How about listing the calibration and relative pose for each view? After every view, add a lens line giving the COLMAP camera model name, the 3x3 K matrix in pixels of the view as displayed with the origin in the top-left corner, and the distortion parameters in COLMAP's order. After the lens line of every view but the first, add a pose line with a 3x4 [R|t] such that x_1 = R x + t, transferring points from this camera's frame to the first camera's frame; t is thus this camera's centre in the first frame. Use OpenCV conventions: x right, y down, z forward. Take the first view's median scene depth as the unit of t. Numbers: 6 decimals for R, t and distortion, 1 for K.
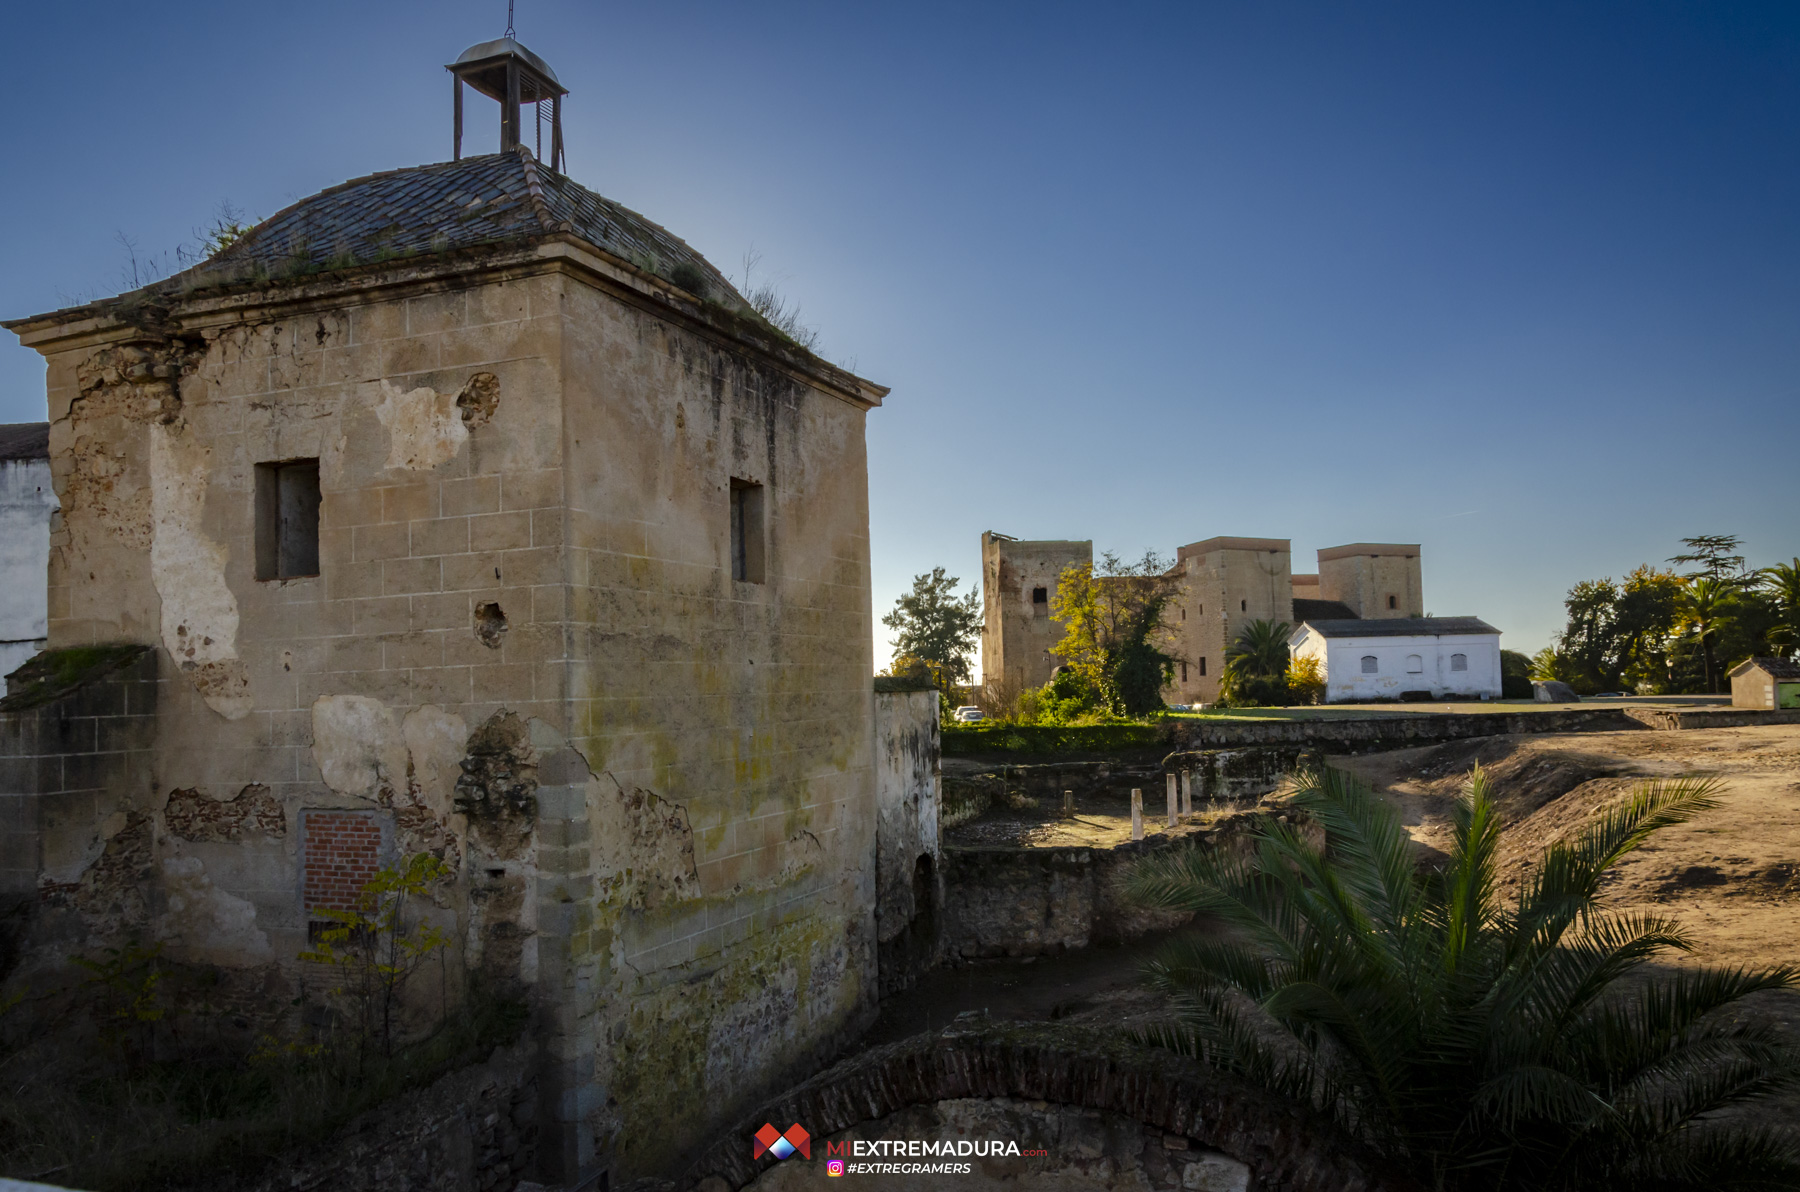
lens RADIAL K [[1373.3, 0, 903.8], [0, 1373.3, 599.7], [0, 0, 1]] dist [0.001047, 0.003483]
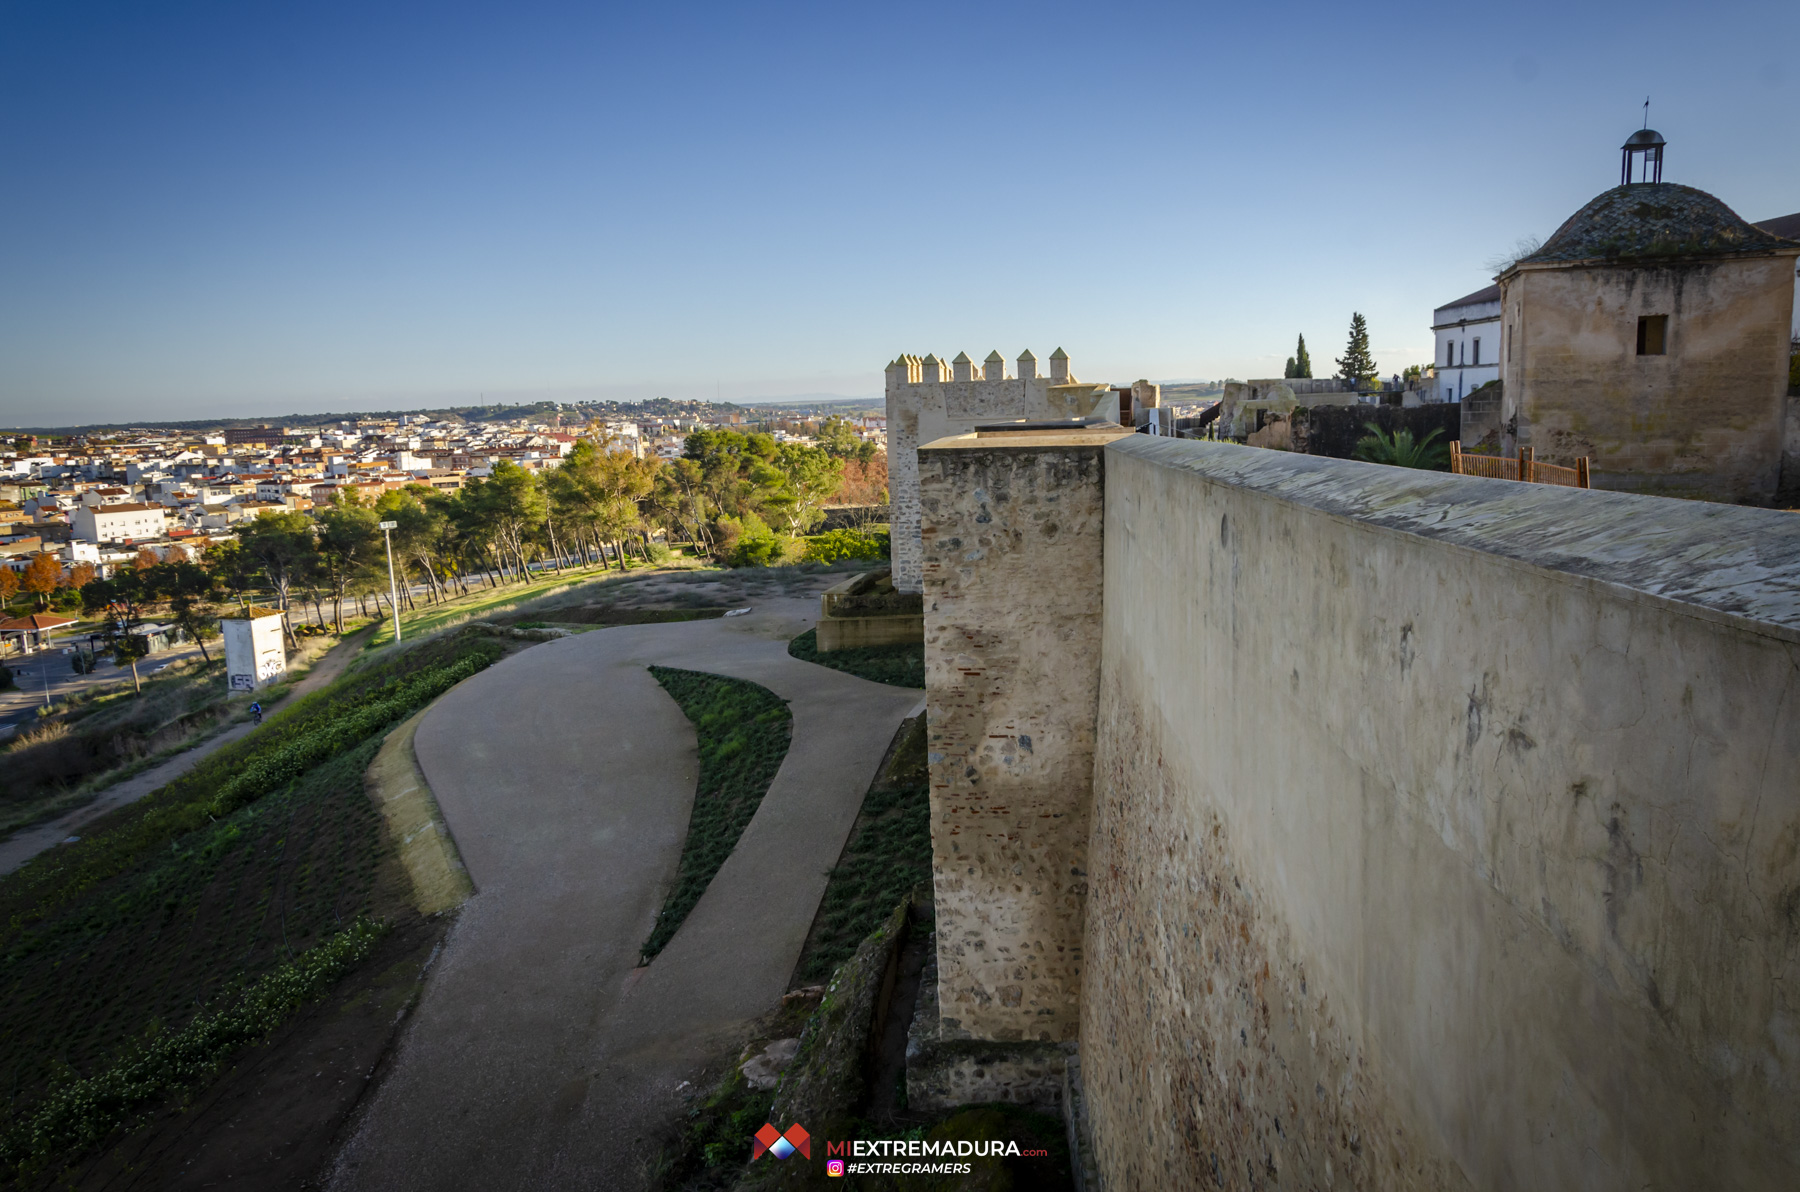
lens RADIAL K [[1373.3, 0, 902.4], [0, 1373.3, 613.5], [0, 0, 1]] dist [0.001047, 0.003483]
pose [[0.047225, 0.179516, -0.982621, 2.674346], [0.091694, 0.978786, 0.183222, -0.152828], [0.994667, -0.098753, 0.029763, -0.588721]]
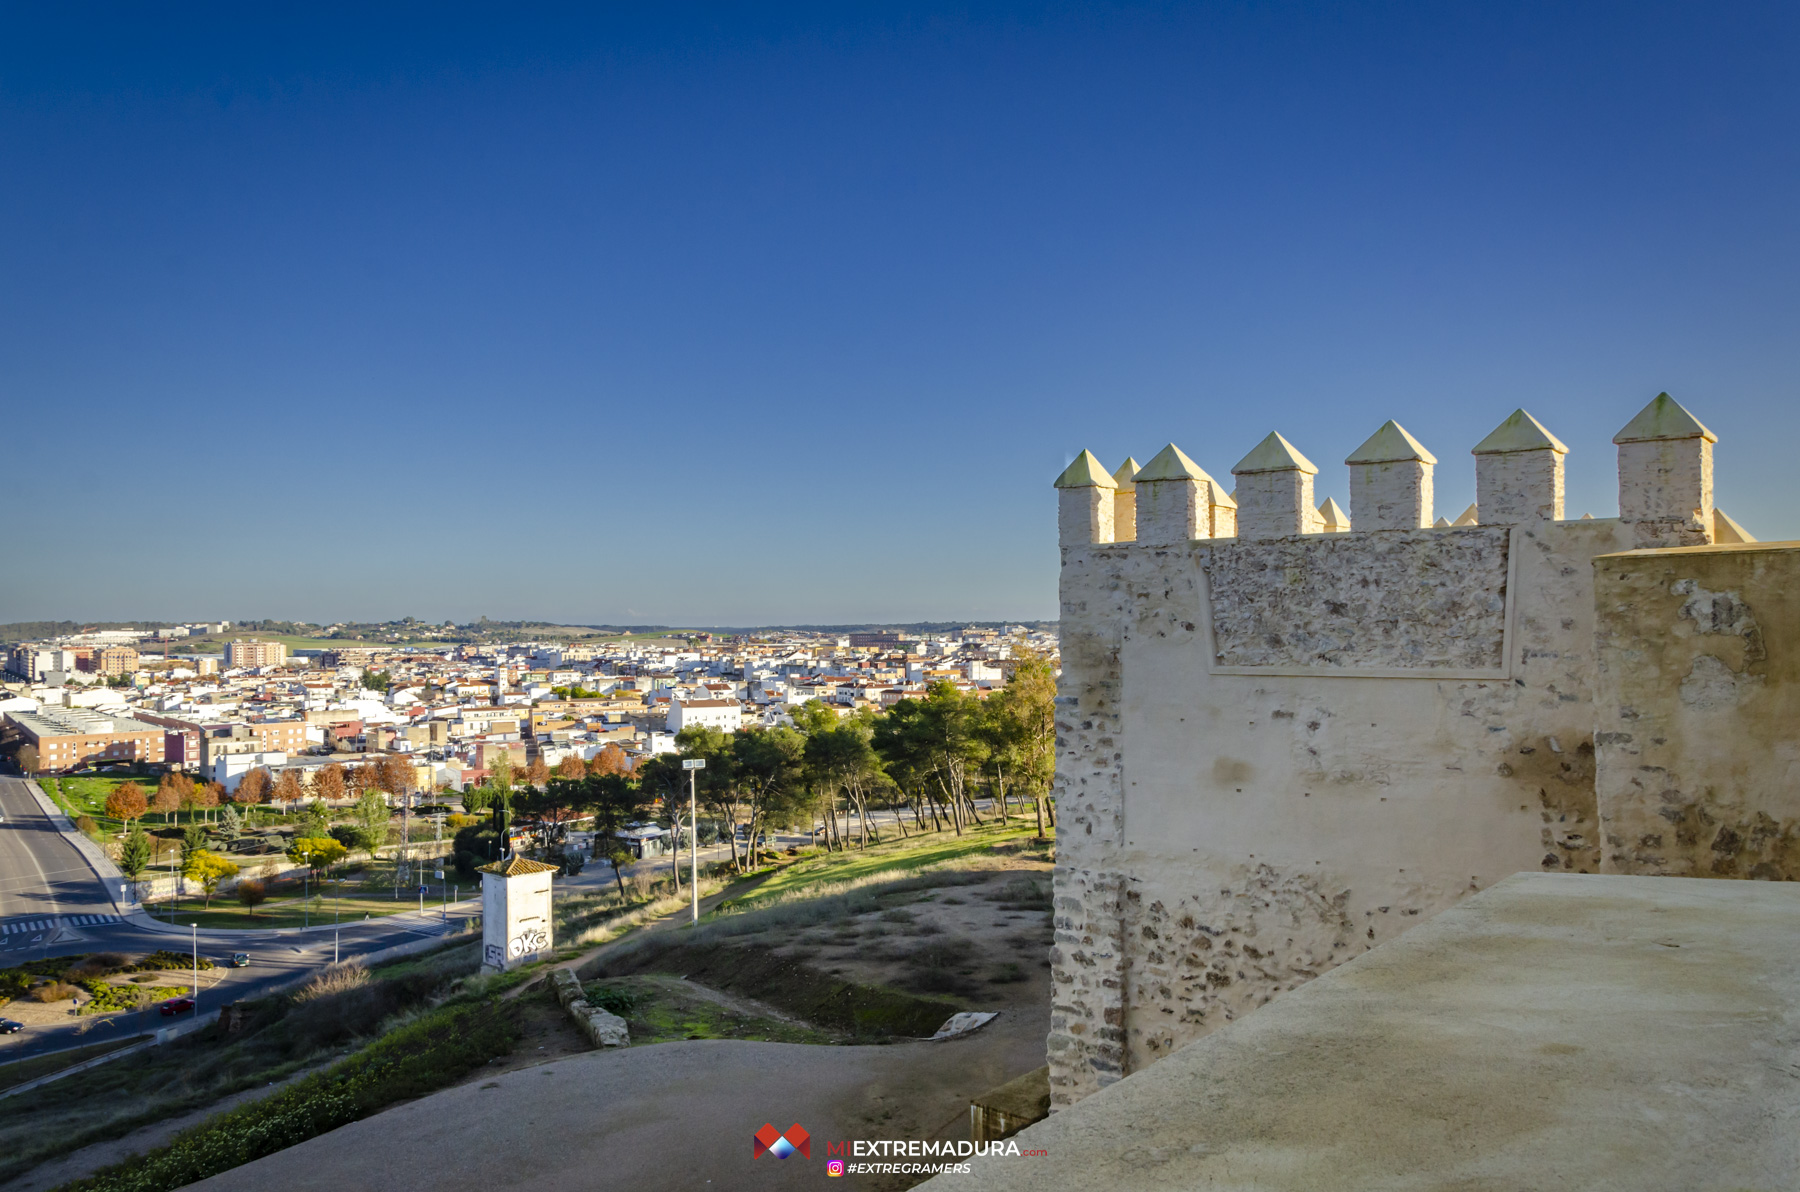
lens RADIAL K [[1373.3, 0, 902.7], [0, 1373.3, 593.7], [0, 0, 1]] dist [0.001047, 0.003483]
pose [[-0.378493, 0.006099, -0.925584, 1.825172], [0.068558, 0.997416, -0.021463, -0.113052], [0.923062, -0.071580, -0.377933, -0.441467]]
